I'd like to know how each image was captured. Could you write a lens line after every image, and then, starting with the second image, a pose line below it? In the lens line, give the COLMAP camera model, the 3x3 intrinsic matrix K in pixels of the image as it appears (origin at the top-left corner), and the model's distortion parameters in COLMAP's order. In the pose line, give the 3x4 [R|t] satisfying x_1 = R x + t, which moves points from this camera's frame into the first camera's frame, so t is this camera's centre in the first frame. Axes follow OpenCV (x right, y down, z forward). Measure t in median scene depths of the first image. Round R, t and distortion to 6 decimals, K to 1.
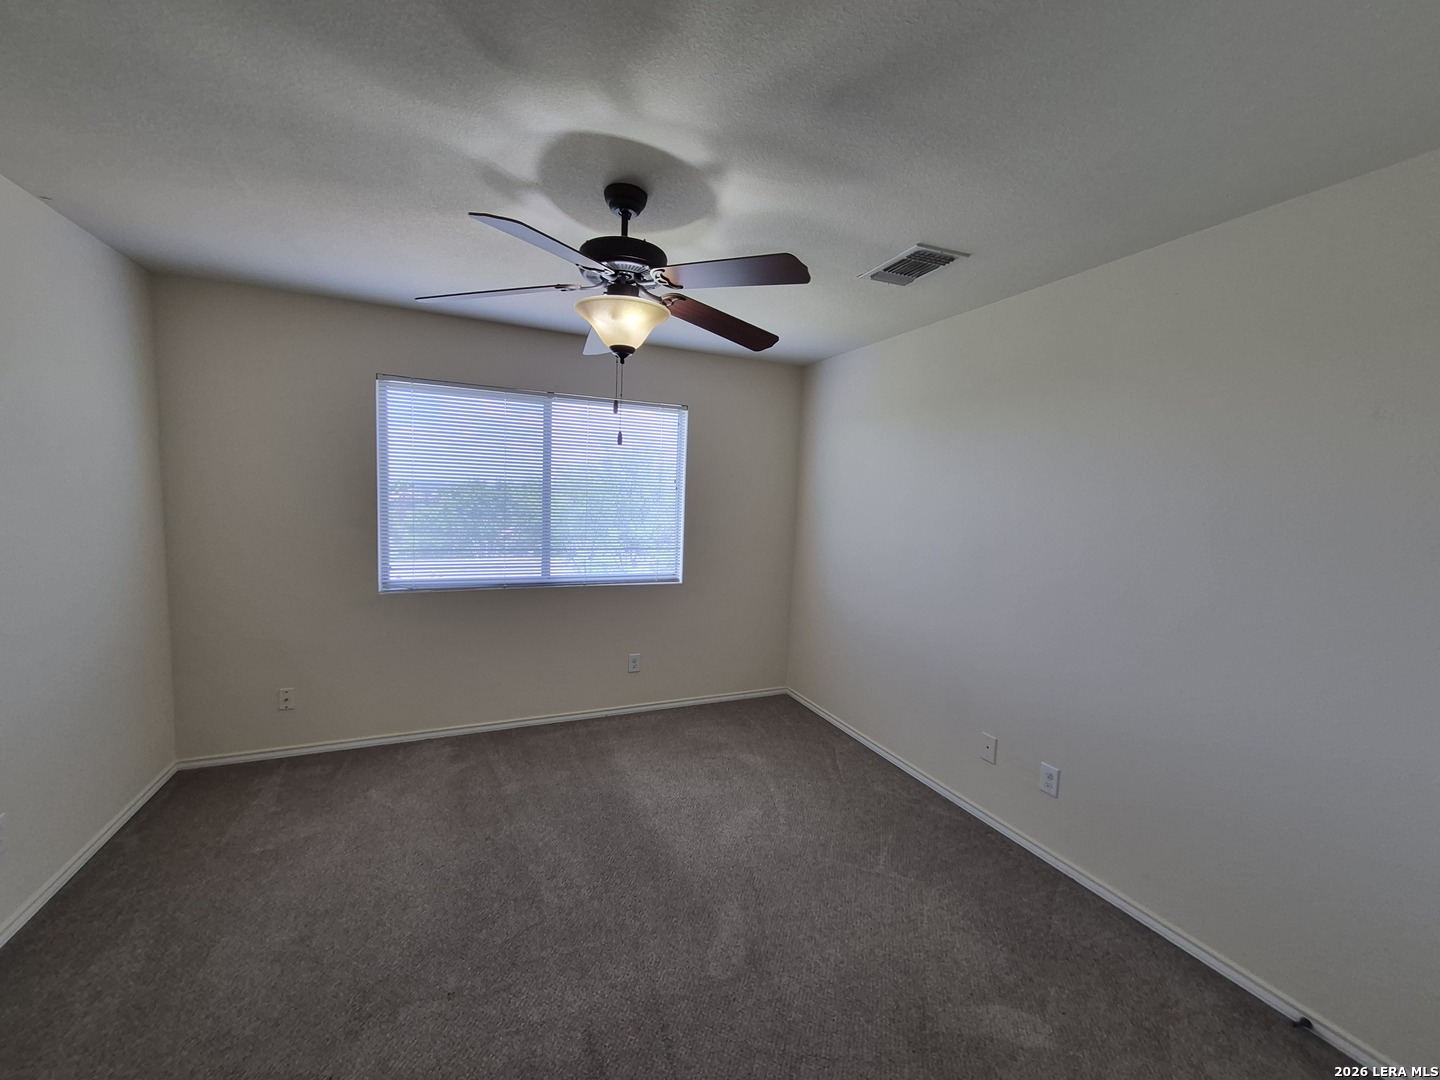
lens RADIAL K [[564.5, 0, 713.8], [0, 564.5, 544.5], [0, 0, 1]] dist [0.005613, -0.000164]
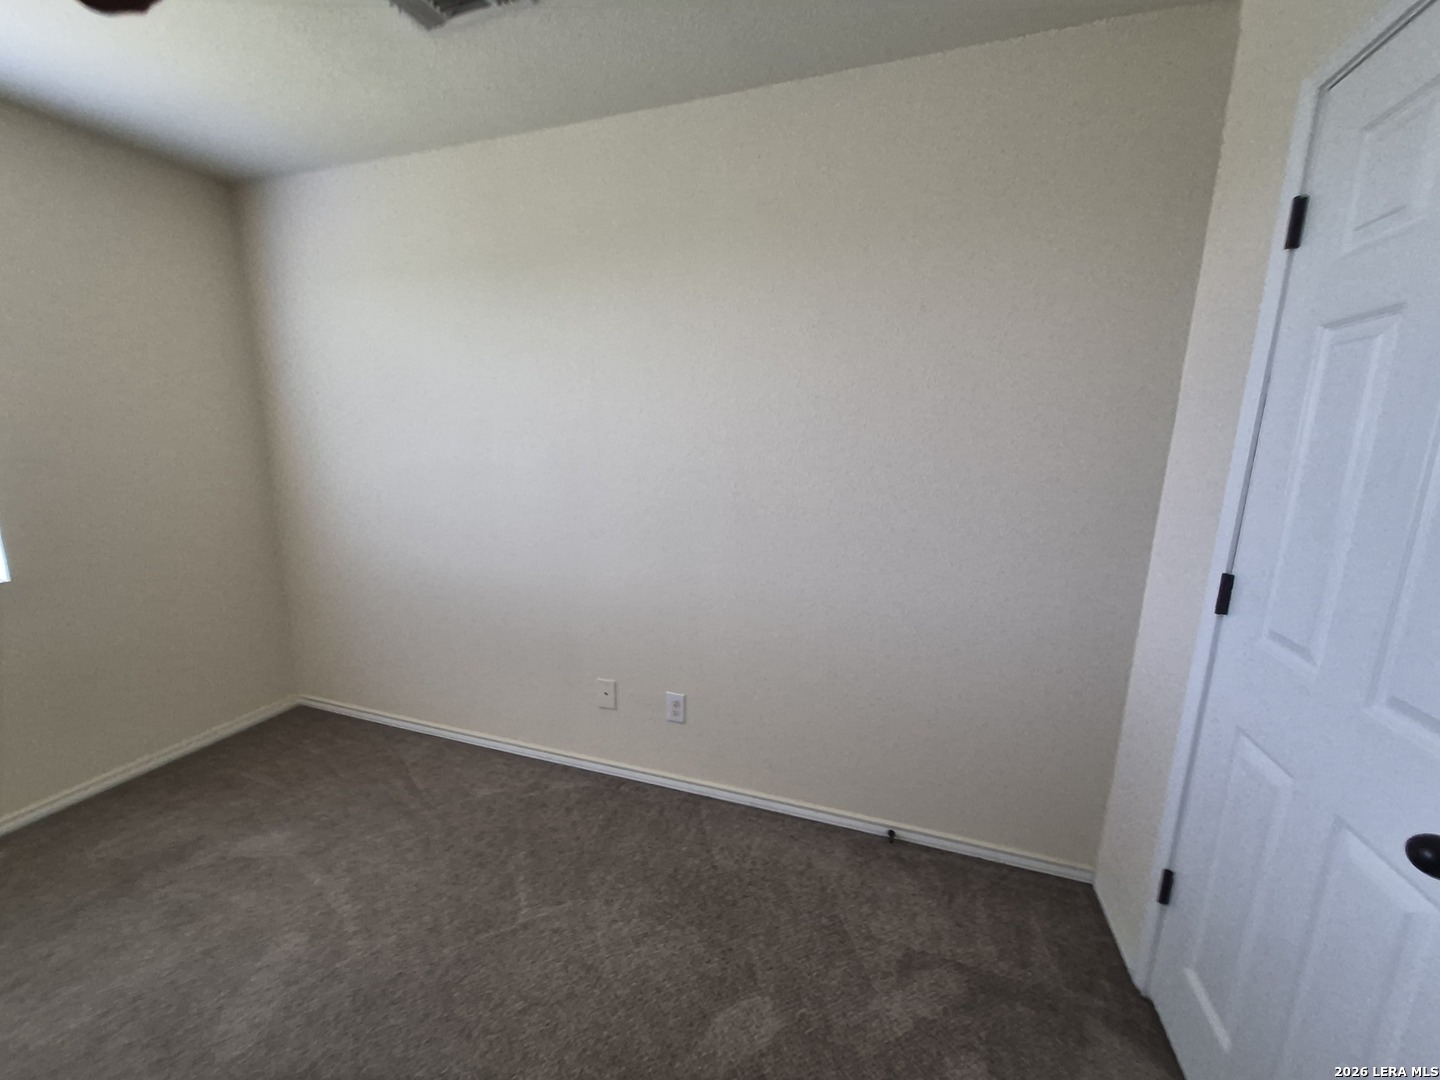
lens RADIAL K [[564.5, 0, 713.8], [0, 564.5, 544.5], [0, 0, 1]] dist [0.005613, -0.000164]
pose [[0.675310, -0.164250, 0.719012, 0.013017], [0.071916, 0.984906, 0.157445, 0.010904], [-0.734019, -0.054616, 0.676929, 0.309015]]
